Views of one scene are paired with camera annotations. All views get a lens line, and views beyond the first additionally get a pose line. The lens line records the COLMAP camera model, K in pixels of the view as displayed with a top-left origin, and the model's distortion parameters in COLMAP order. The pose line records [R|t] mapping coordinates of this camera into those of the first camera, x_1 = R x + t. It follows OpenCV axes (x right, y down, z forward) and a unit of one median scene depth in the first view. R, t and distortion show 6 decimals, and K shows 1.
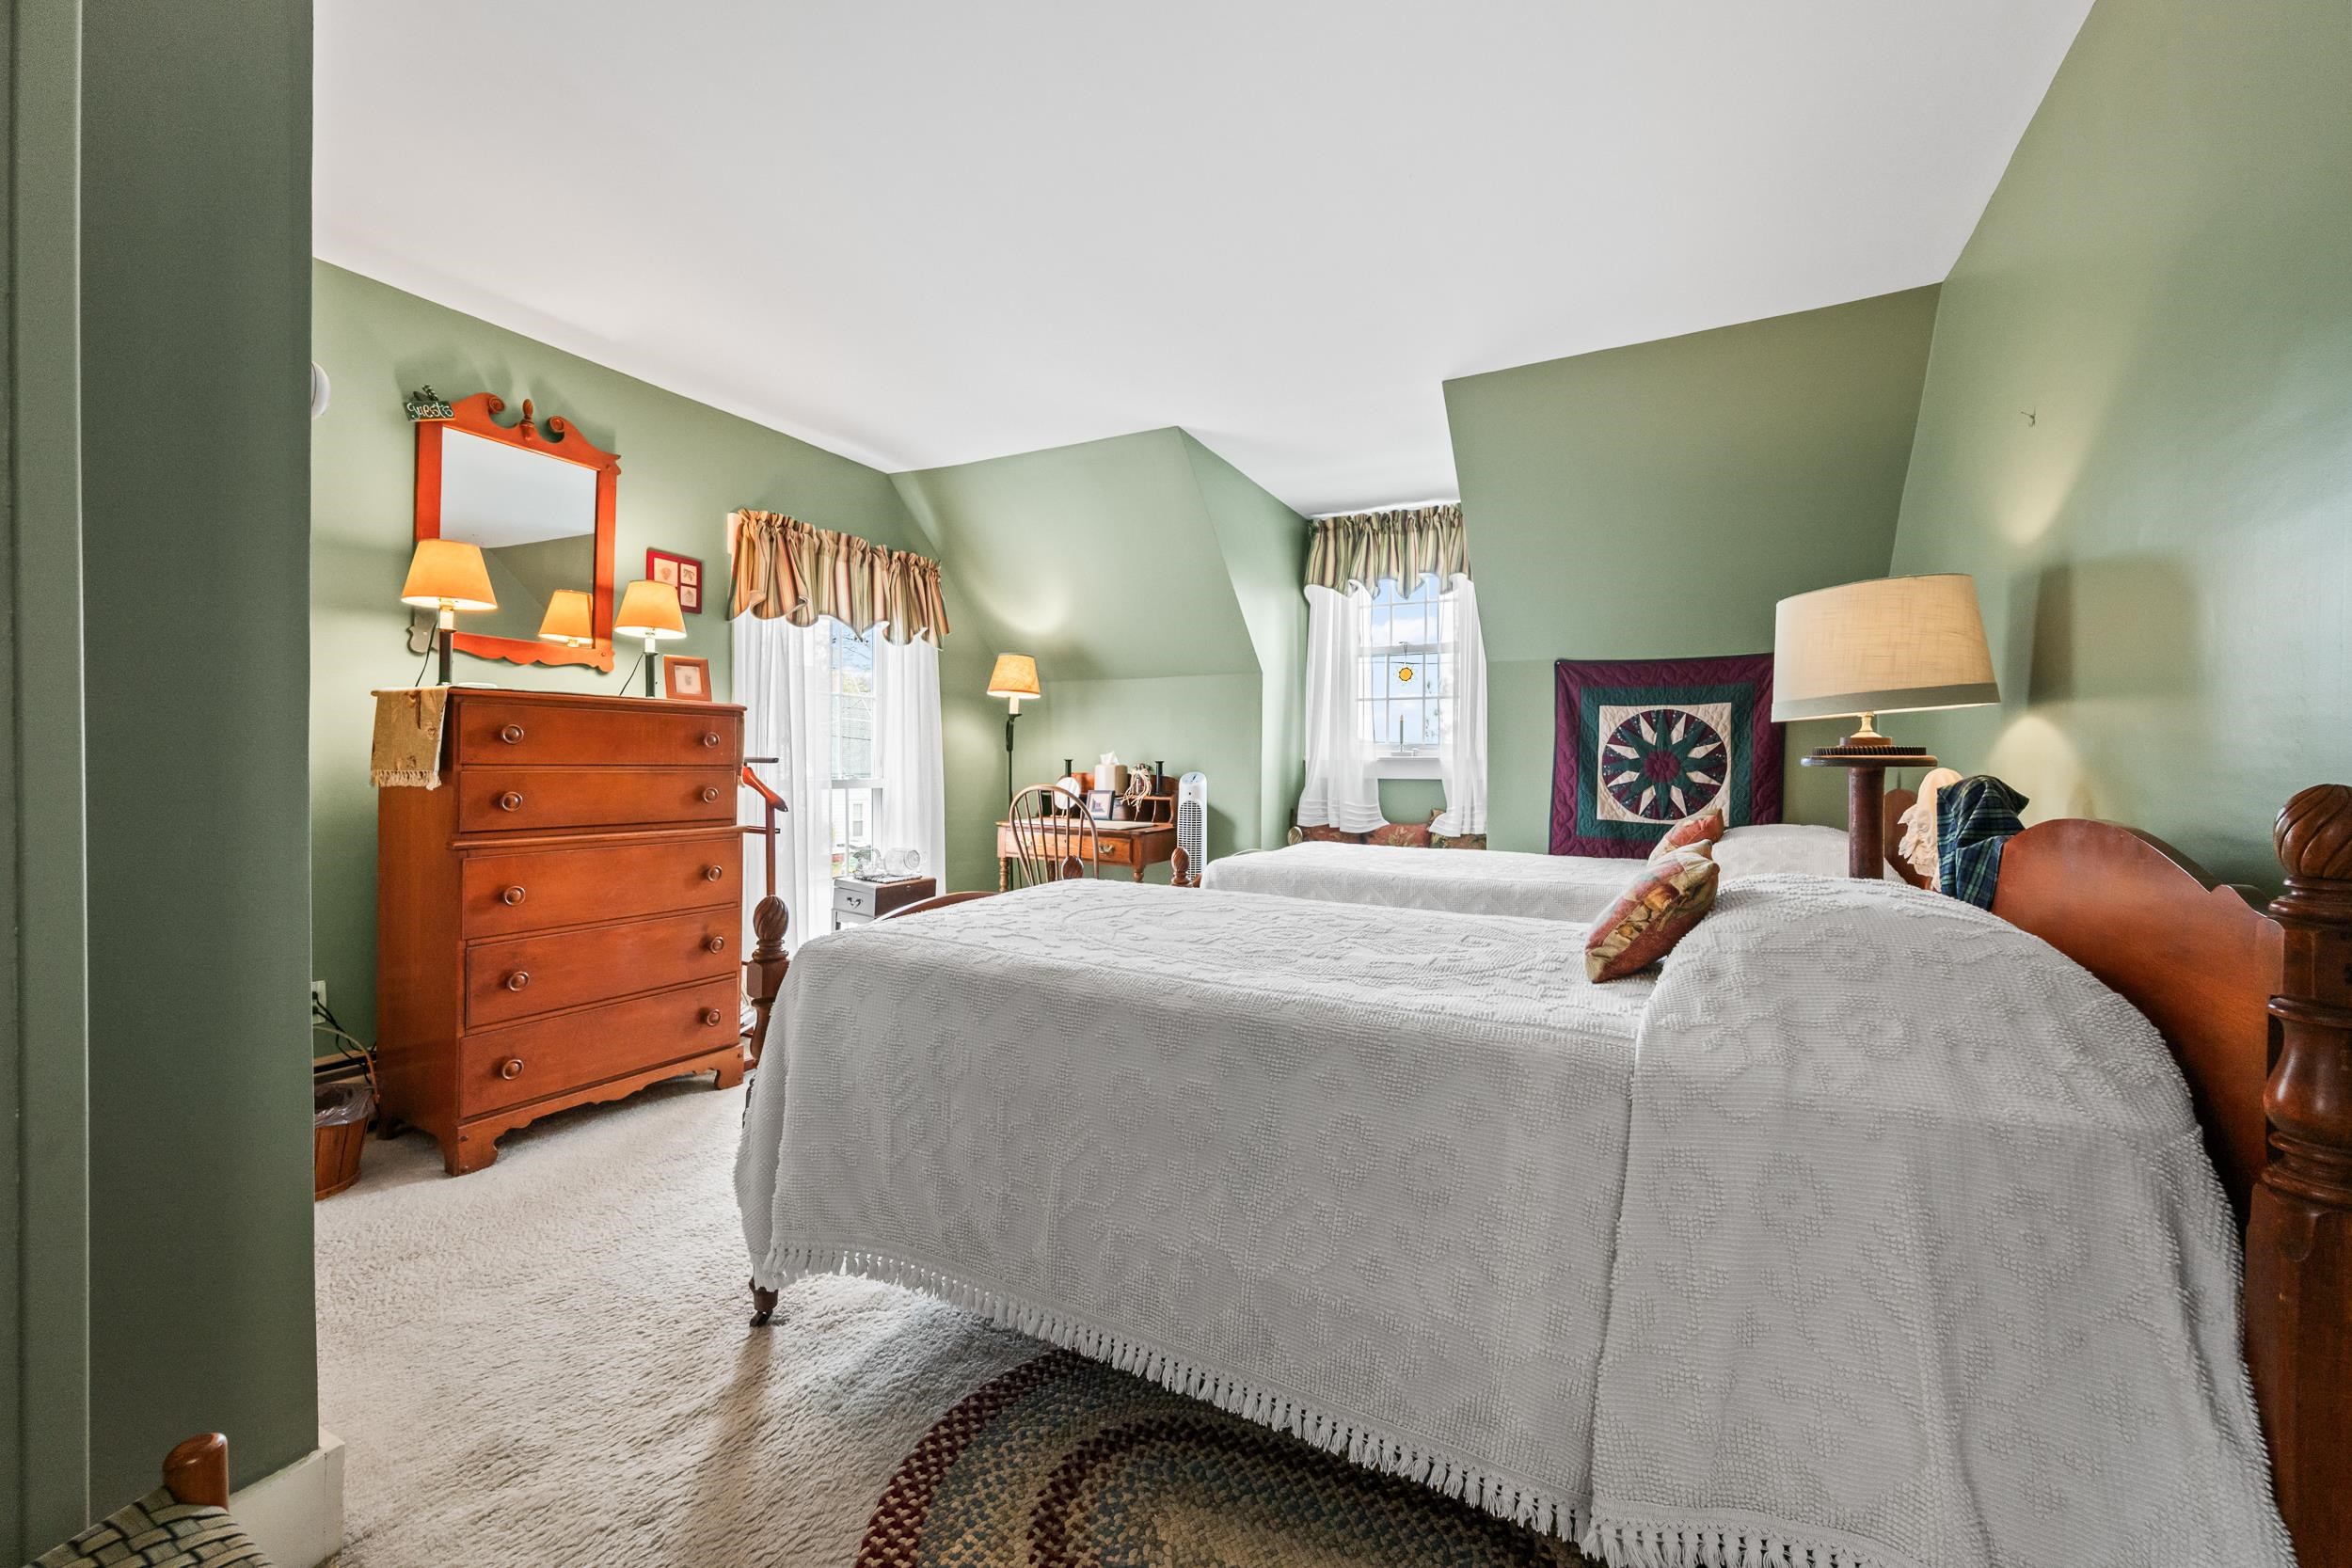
lens RADIAL K [[921.8, 0, 1175.6], [0, 921.8, 783.6], [0, 0, 1]] dist [0.001306, -0.000876]
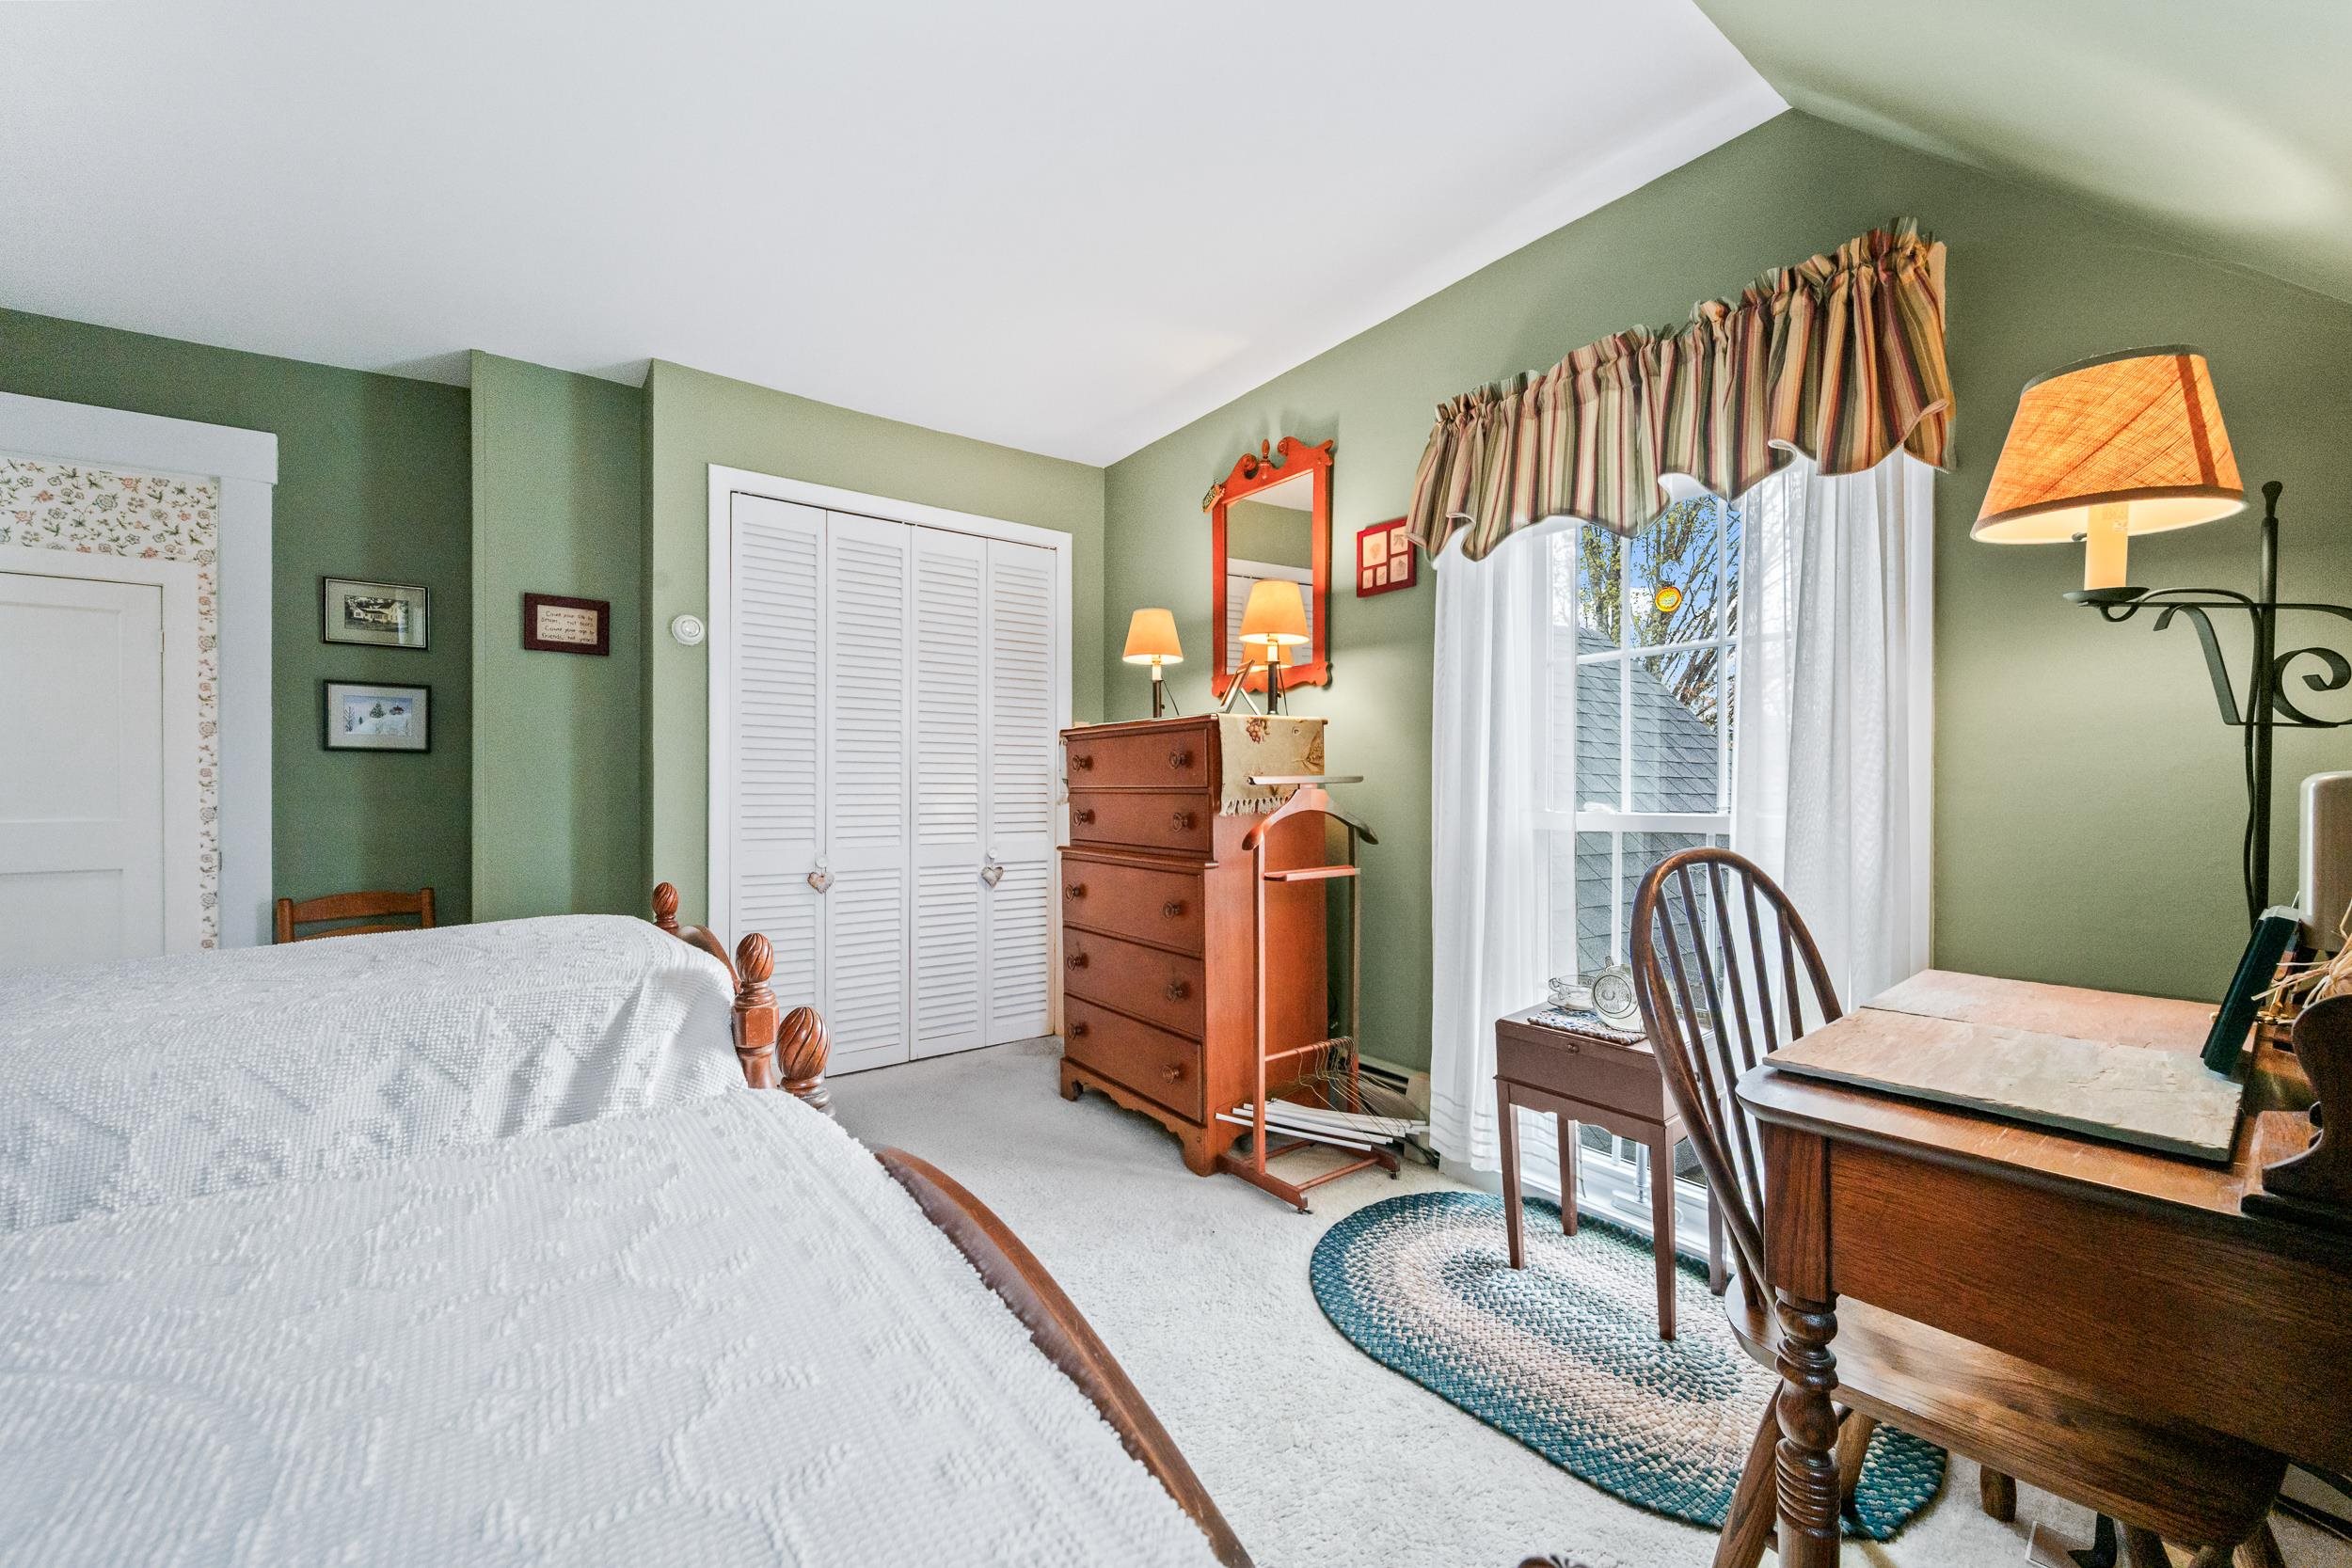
lens RADIAL K [[921.8, 0, 1172.5], [0, 921.8, 793.9], [0, 0, 1]] dist [0.001306, -0.000876]
pose [[-0.397073, 0.003167, -0.917782, 0.281333], [-0.004710, 0.999974, 0.005488, -0.018641], [0.917775, 0.006502, -0.397048, 1.235794]]
